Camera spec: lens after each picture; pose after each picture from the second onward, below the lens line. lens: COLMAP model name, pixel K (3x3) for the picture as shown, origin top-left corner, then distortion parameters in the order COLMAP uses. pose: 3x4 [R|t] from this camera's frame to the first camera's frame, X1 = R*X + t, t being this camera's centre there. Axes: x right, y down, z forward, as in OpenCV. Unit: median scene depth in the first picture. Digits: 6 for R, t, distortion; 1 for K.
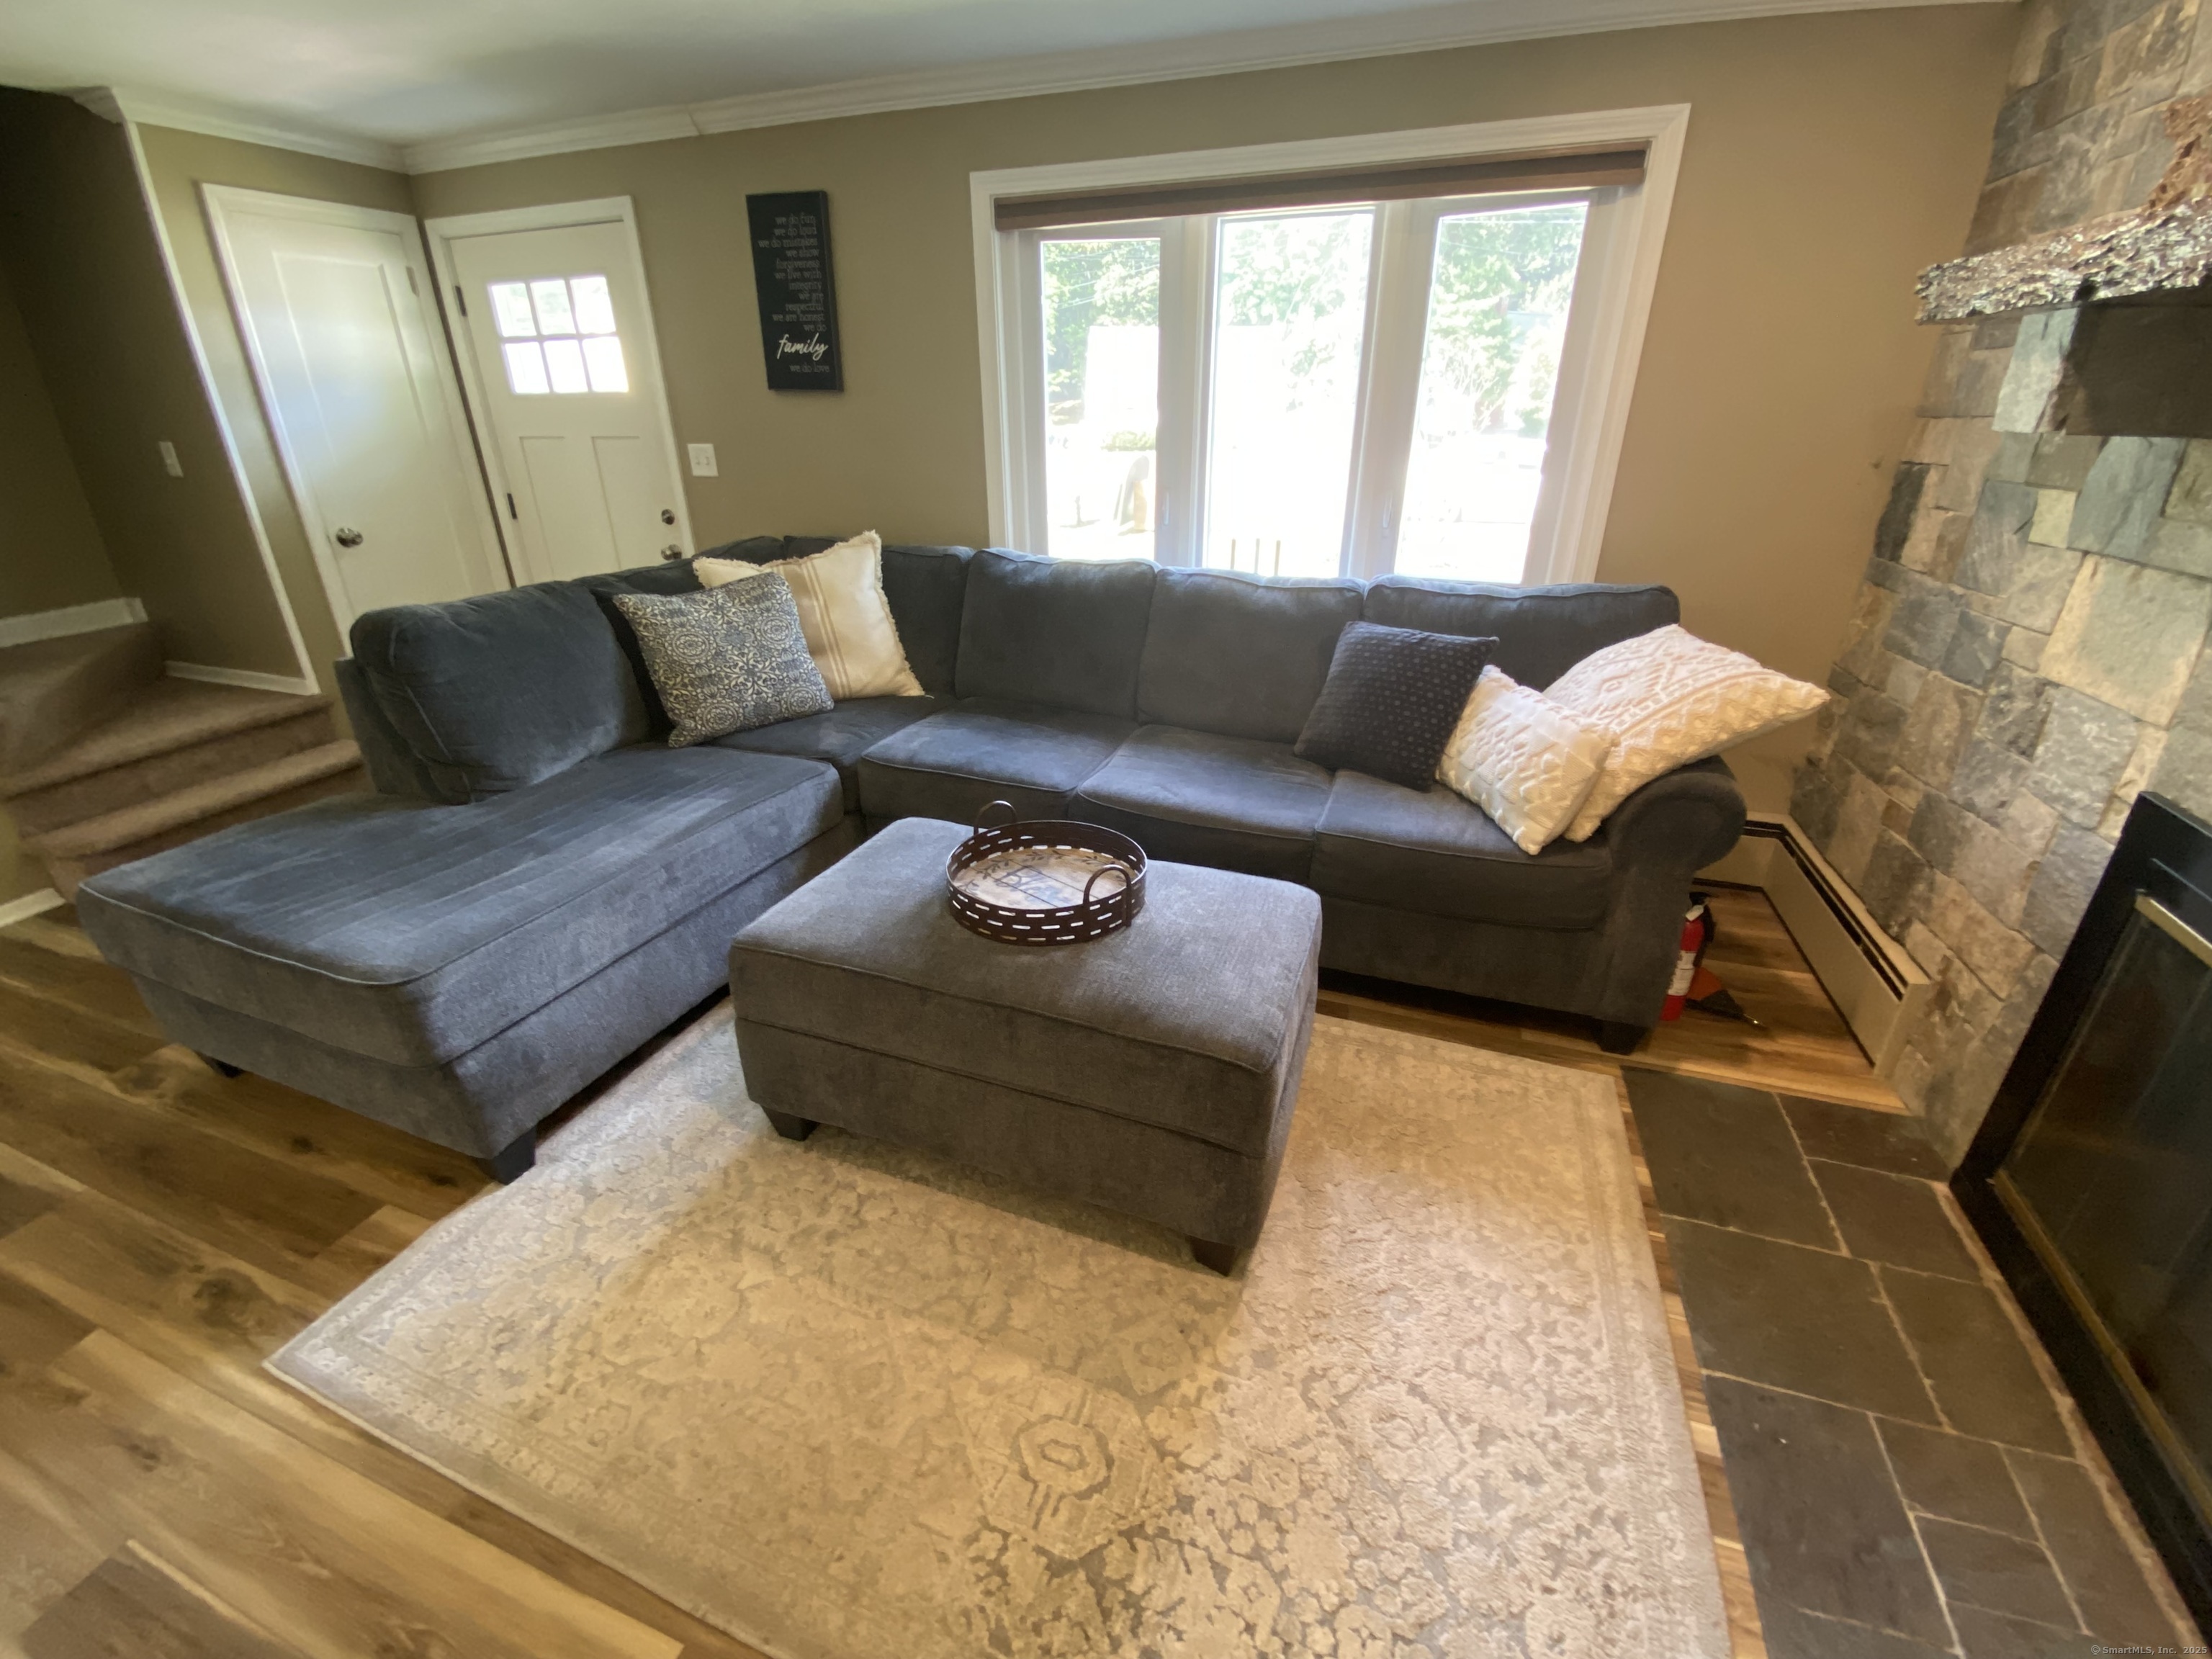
lens RADIAL K [[900.7, 0, 1103.2], [0, 900.7, 823.9], [0, 0, 1]] dist [0.016943, -0.018929]
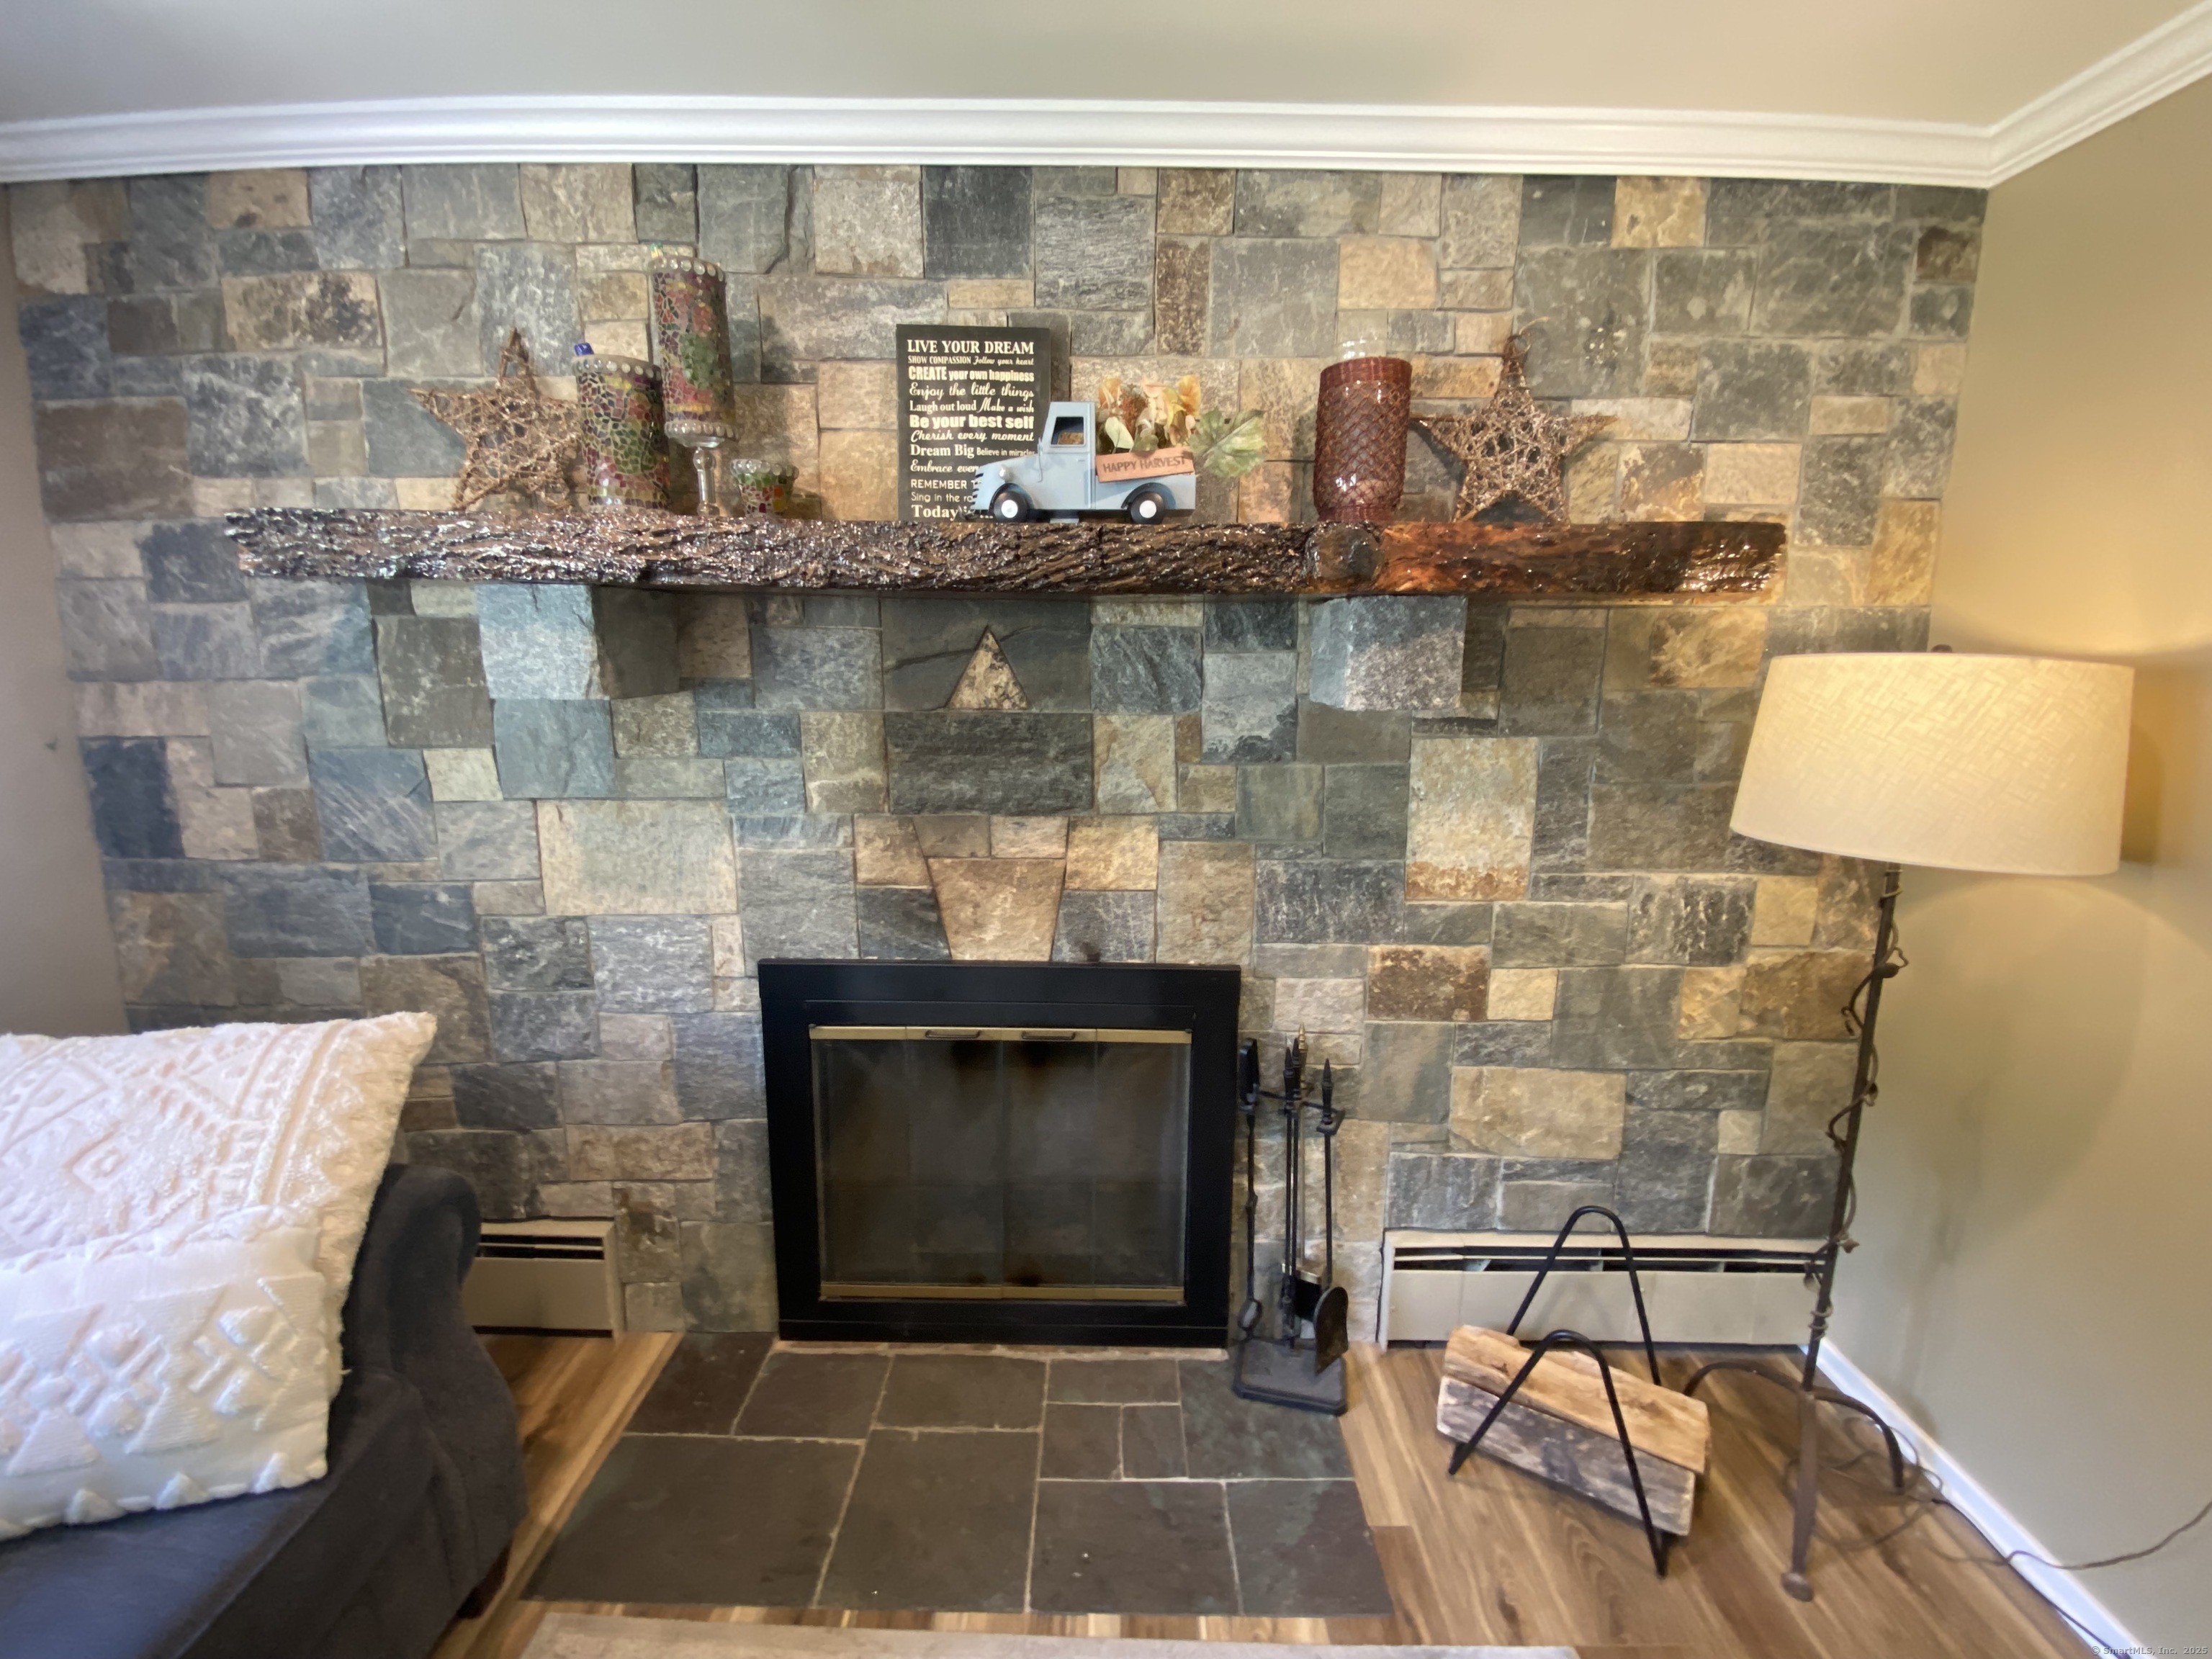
lens RADIAL K [[908.9, 0, 1110.1], [0, 908.9, 830.3], [0, 0, 1]] dist [0.018455, -0.015356]
pose [[-0.315939, -0.171938, 0.933070, -0.093262], [0.384607, 0.875807, 0.291615, -0.264871], [-0.867329, 0.450998, -0.210573, 0.533458]]
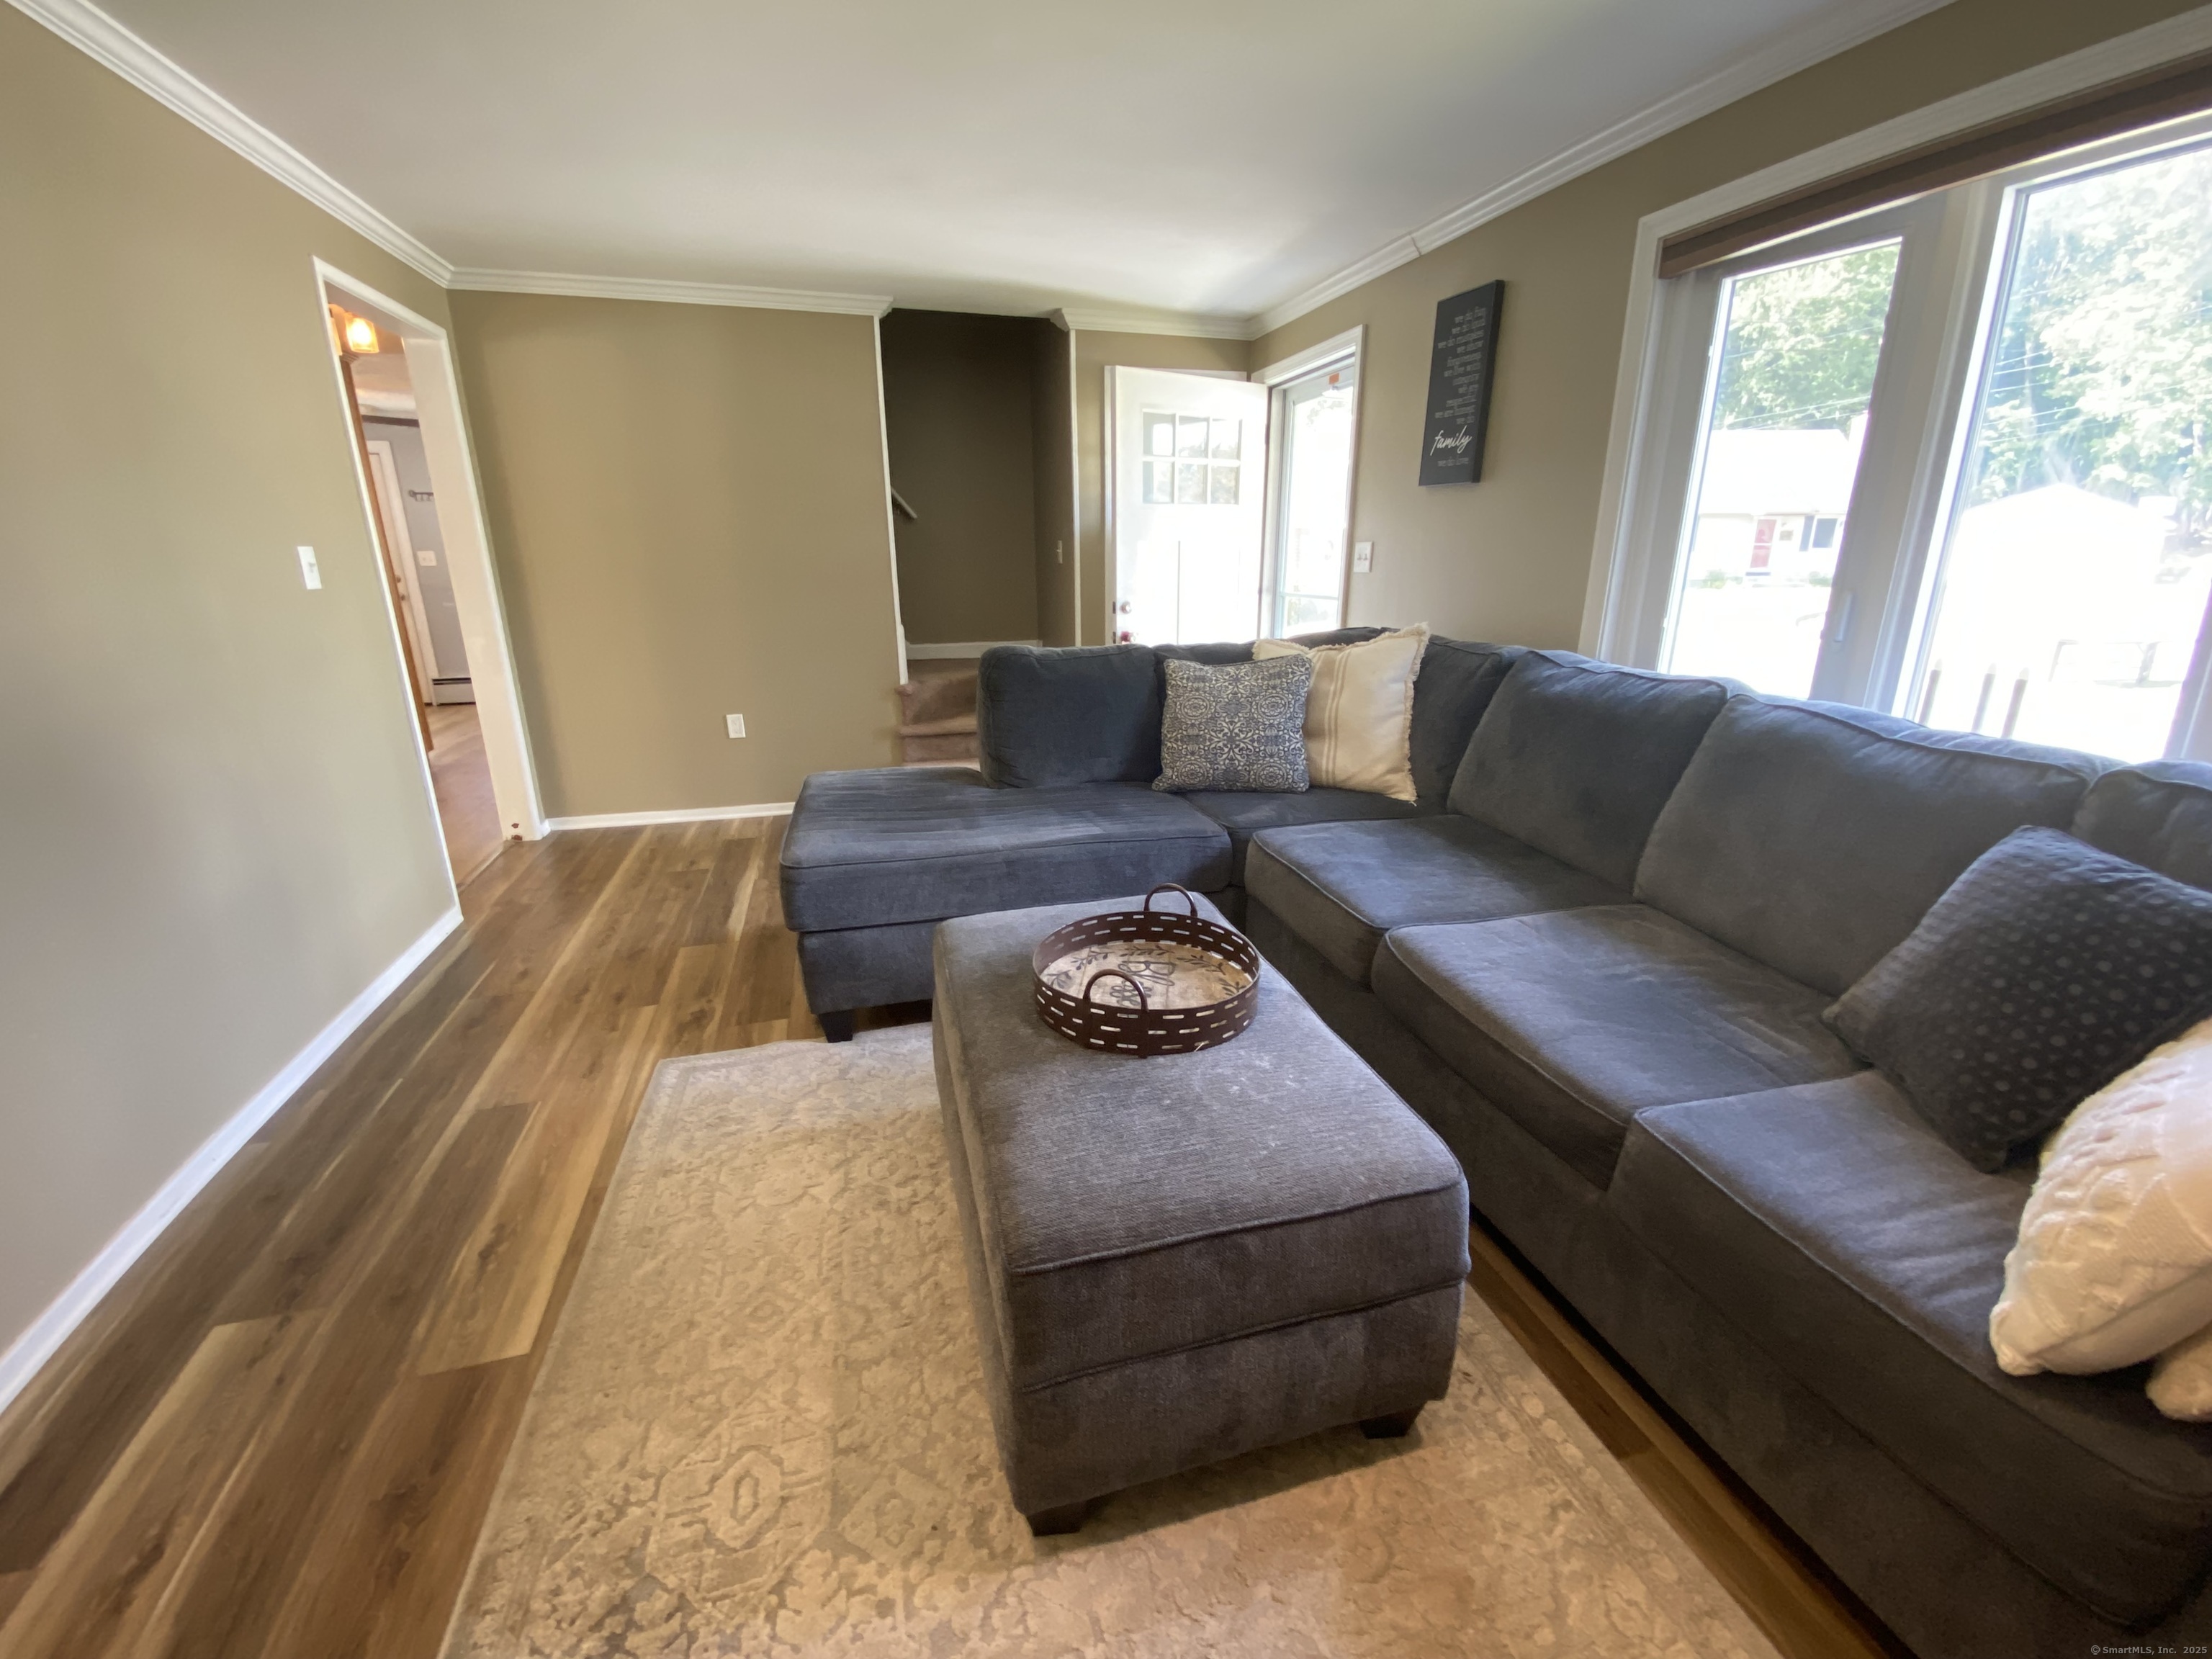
lens RADIAL K [[900.7, 0, 1103.2], [0, 900.7, 823.9], [0, 0, 1]] dist [0.016943, -0.018929]
pose [[0.578030, 0.233095, -0.782016, 0.484858], [-0.327931, 0.943898, 0.038955, -0.086292], [0.747223, 0.233930, 0.622040, 0.336640]]
